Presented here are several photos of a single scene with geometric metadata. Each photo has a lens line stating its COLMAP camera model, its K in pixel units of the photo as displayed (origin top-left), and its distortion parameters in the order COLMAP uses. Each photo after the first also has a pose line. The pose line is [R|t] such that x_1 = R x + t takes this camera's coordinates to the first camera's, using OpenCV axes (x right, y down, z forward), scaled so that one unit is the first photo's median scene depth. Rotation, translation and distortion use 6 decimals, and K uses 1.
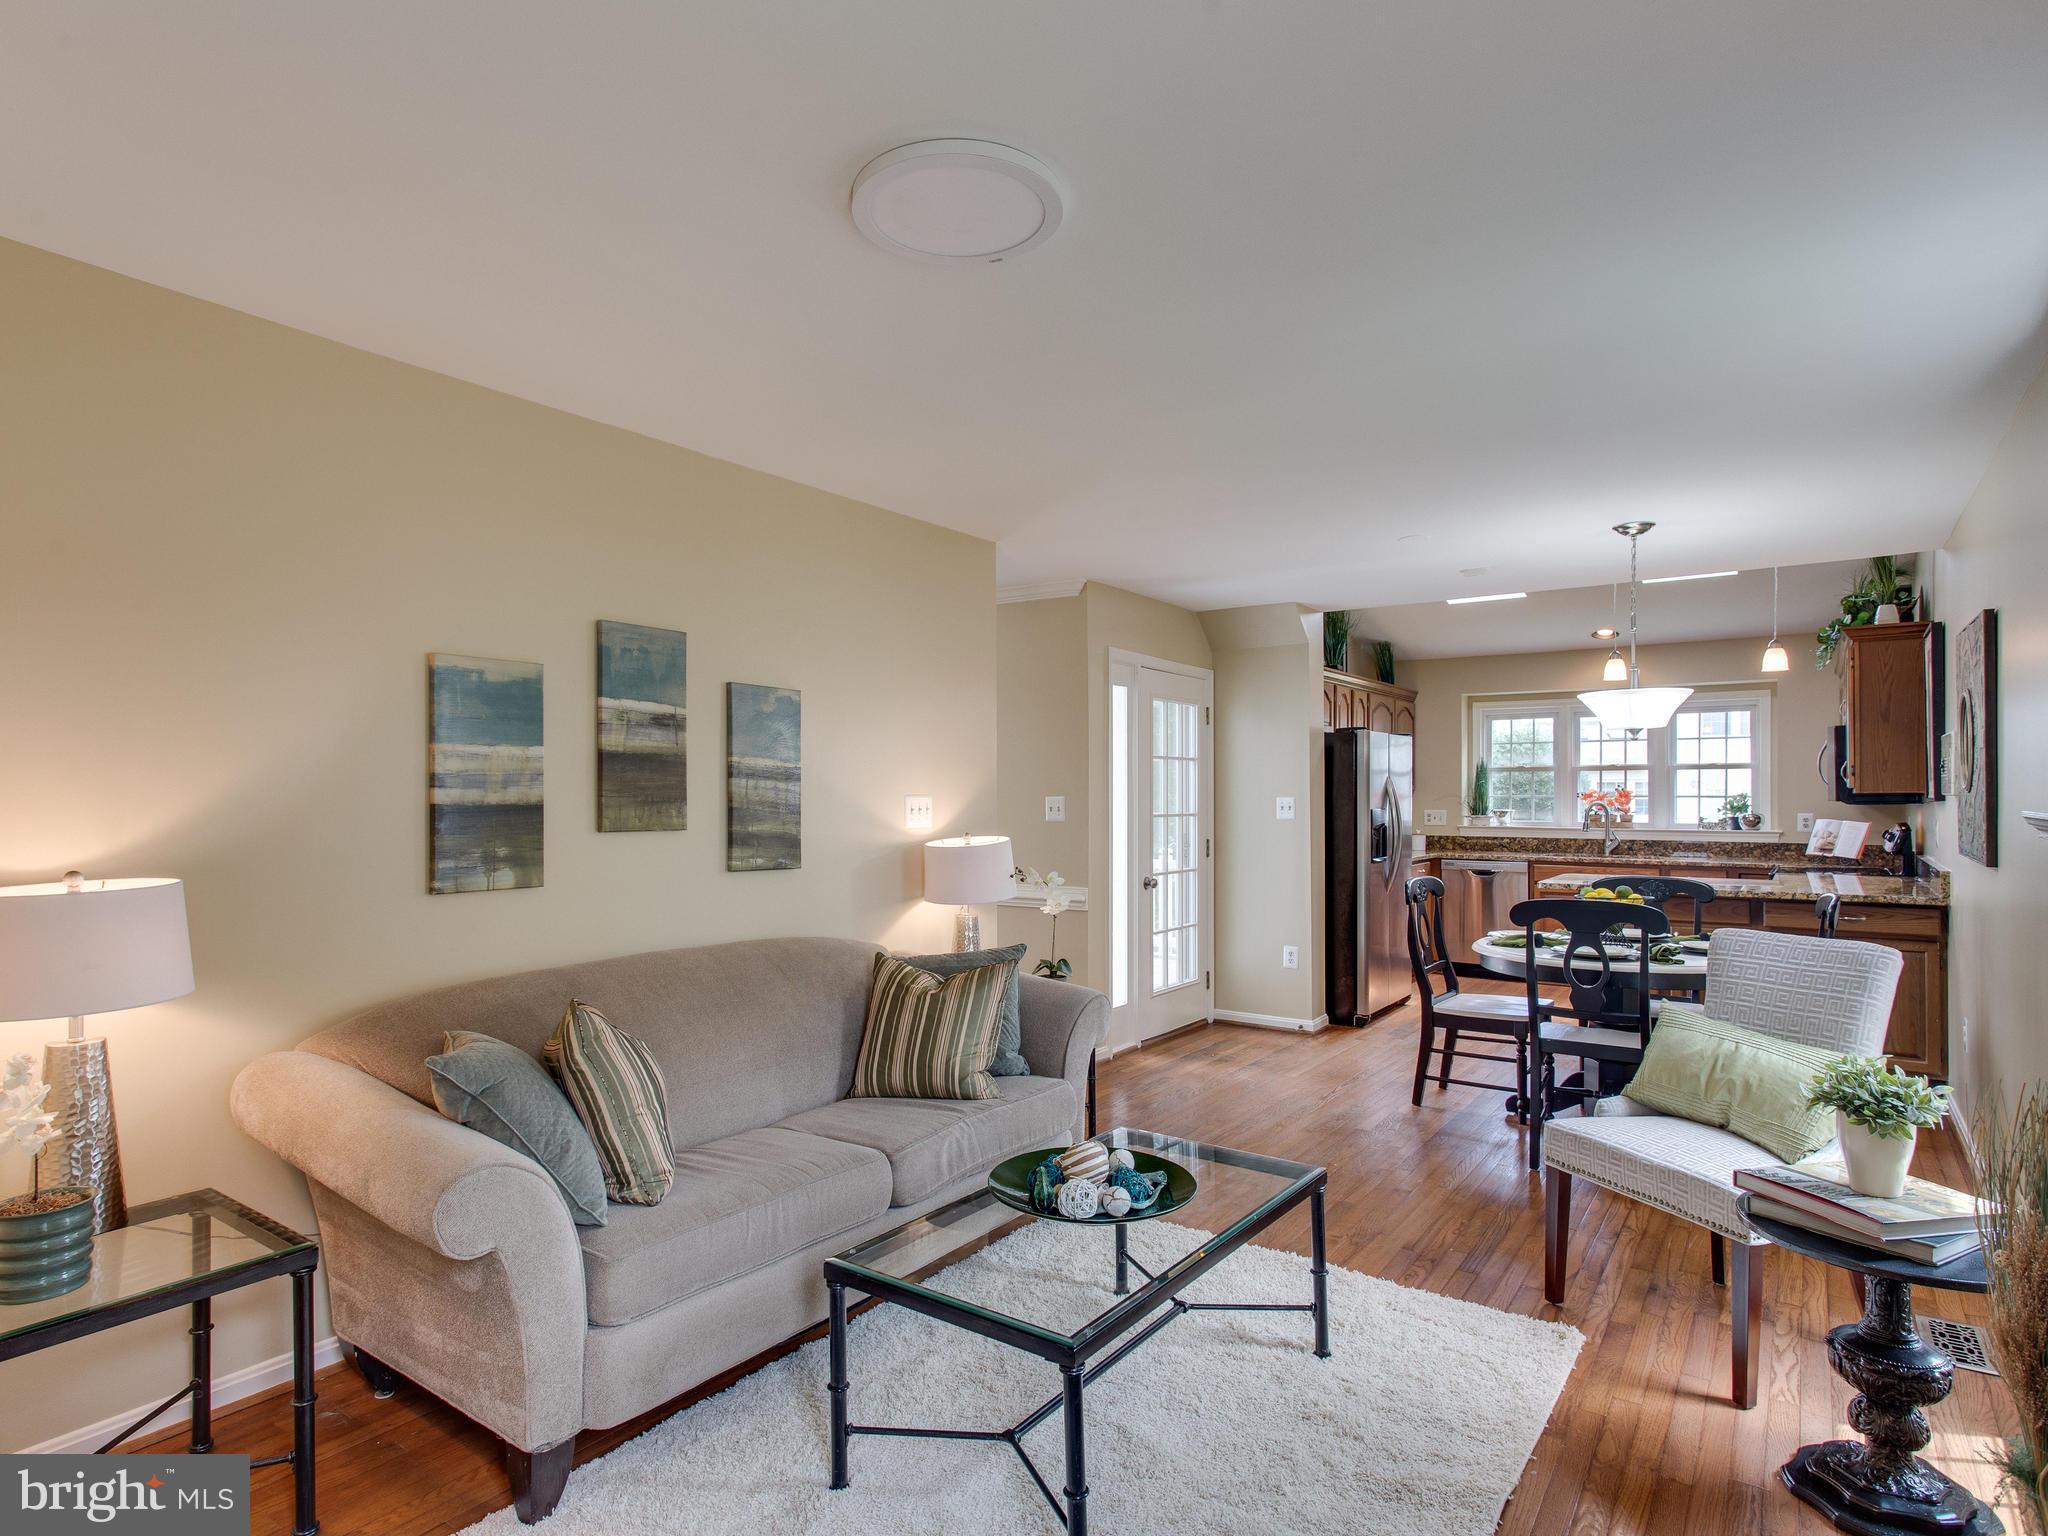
lens RADIAL K [[1122.8, 0, 1001.5], [0, 1122.8, 796.0], [0, 0, 1]] dist [-0.001835, 0.004741]
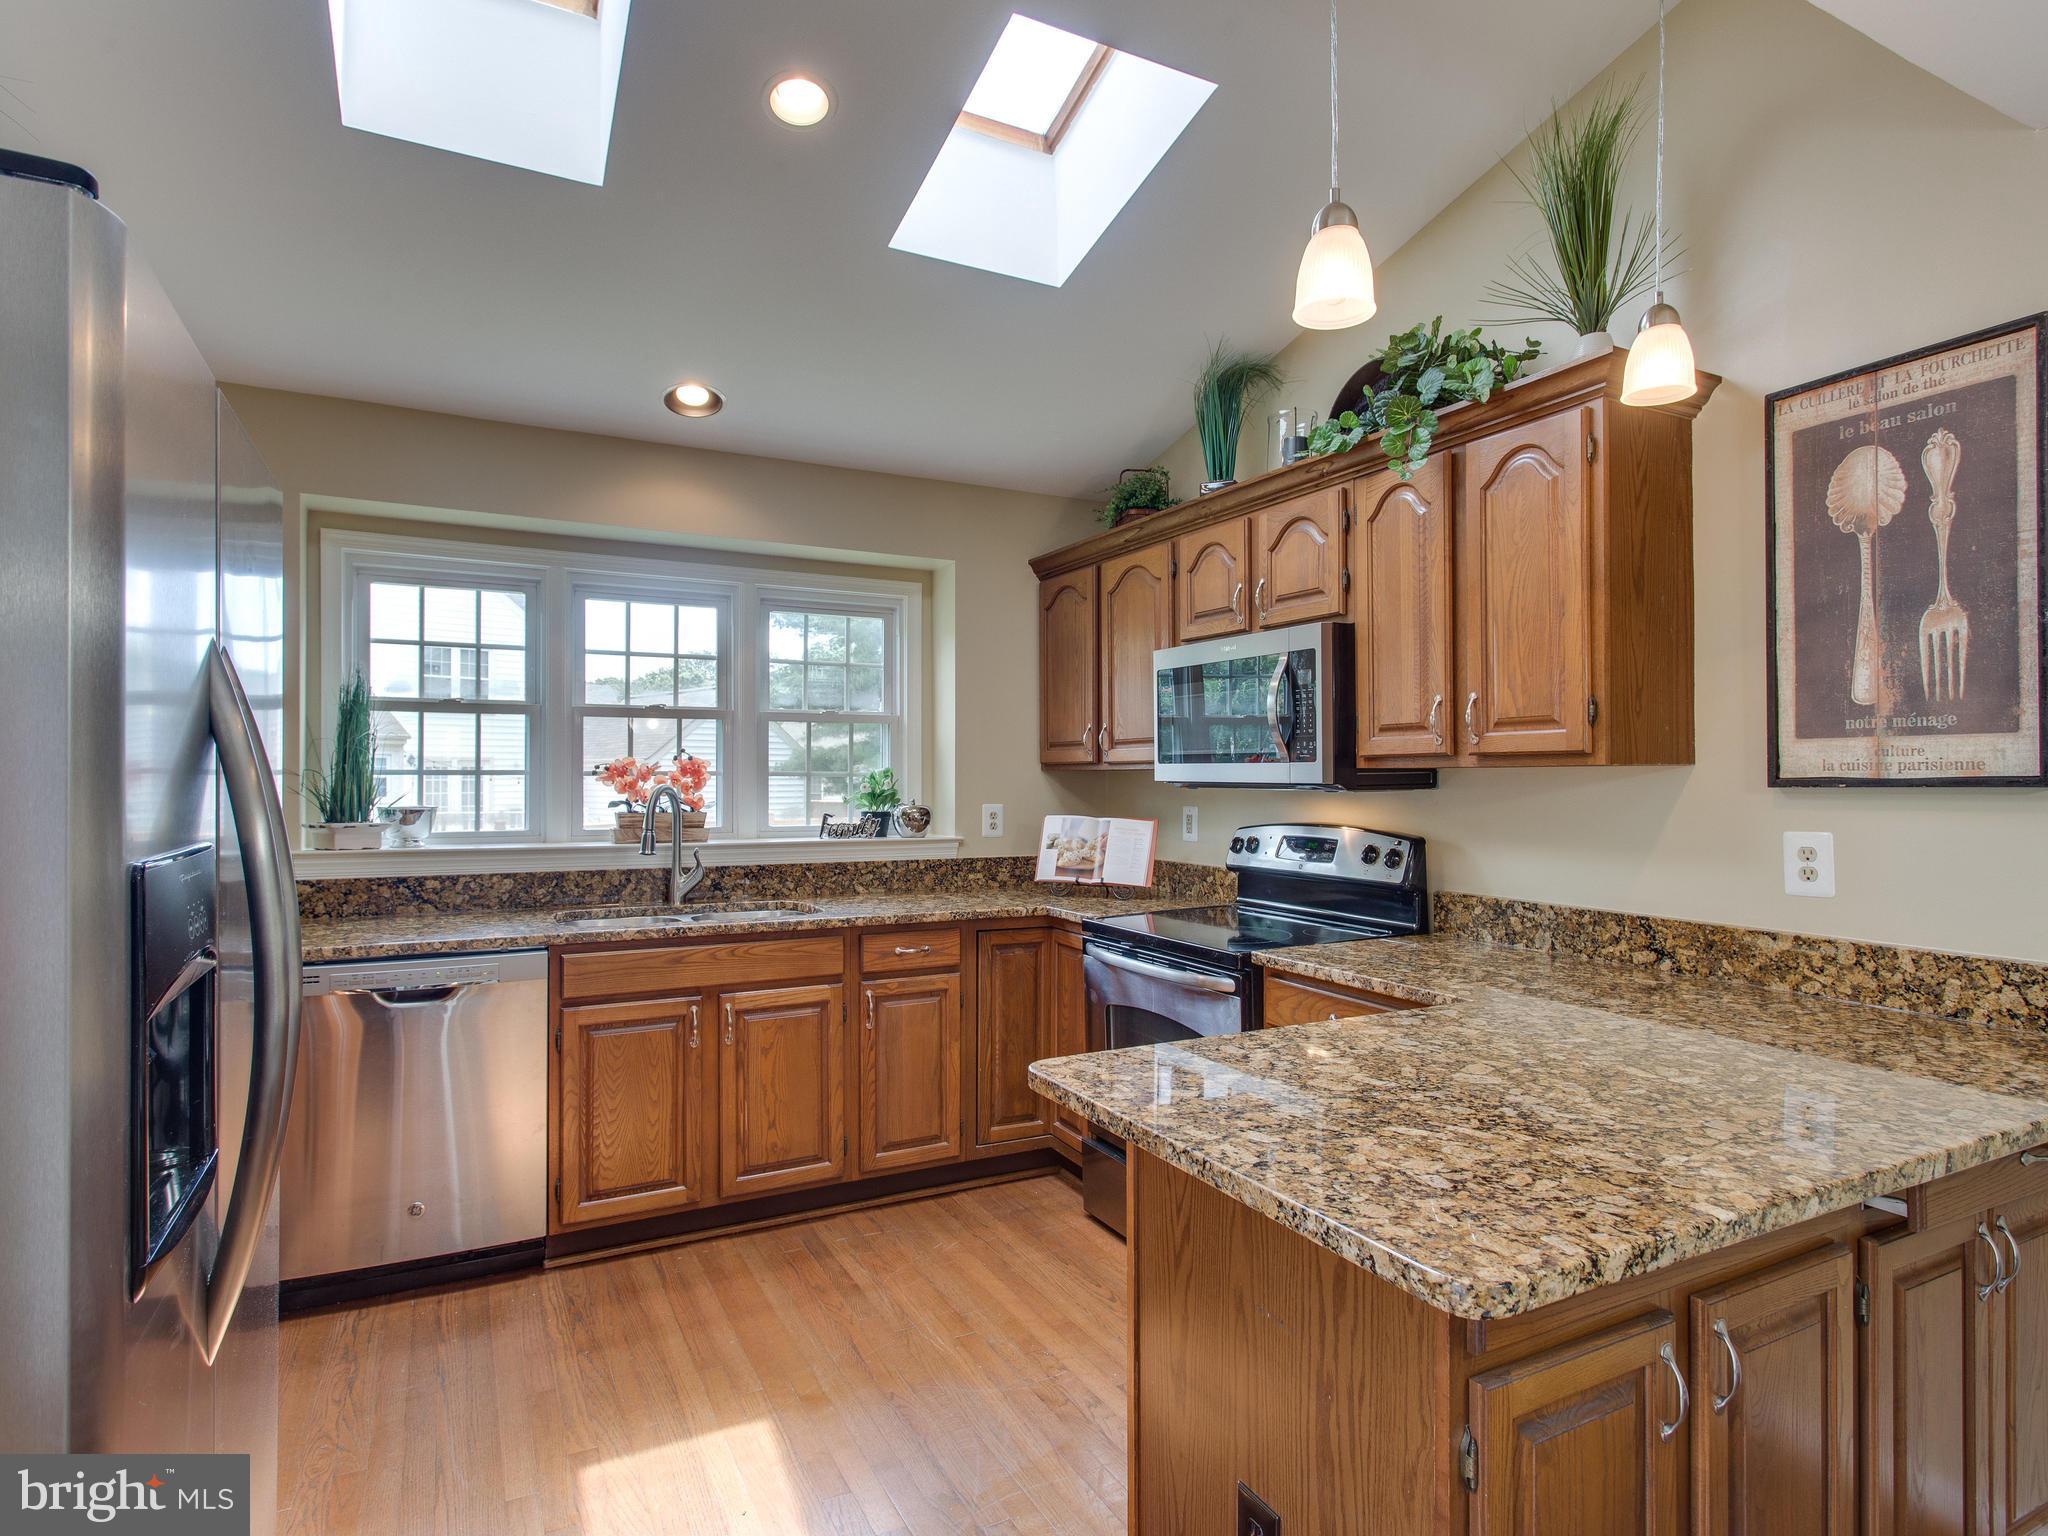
lens RADIAL K [[1122.8, 0, 1030.2], [0, 1122.8, 766.5], [0, 0, 1]] dist [-0.001835, 0.004741]
pose [[0.449732, 0.009011, 0.893118, 0.210008], [-0.002162, 0.999957, -0.009001, 0.001599], [-0.893161, 0.002117, 0.449732, 0.692512]]
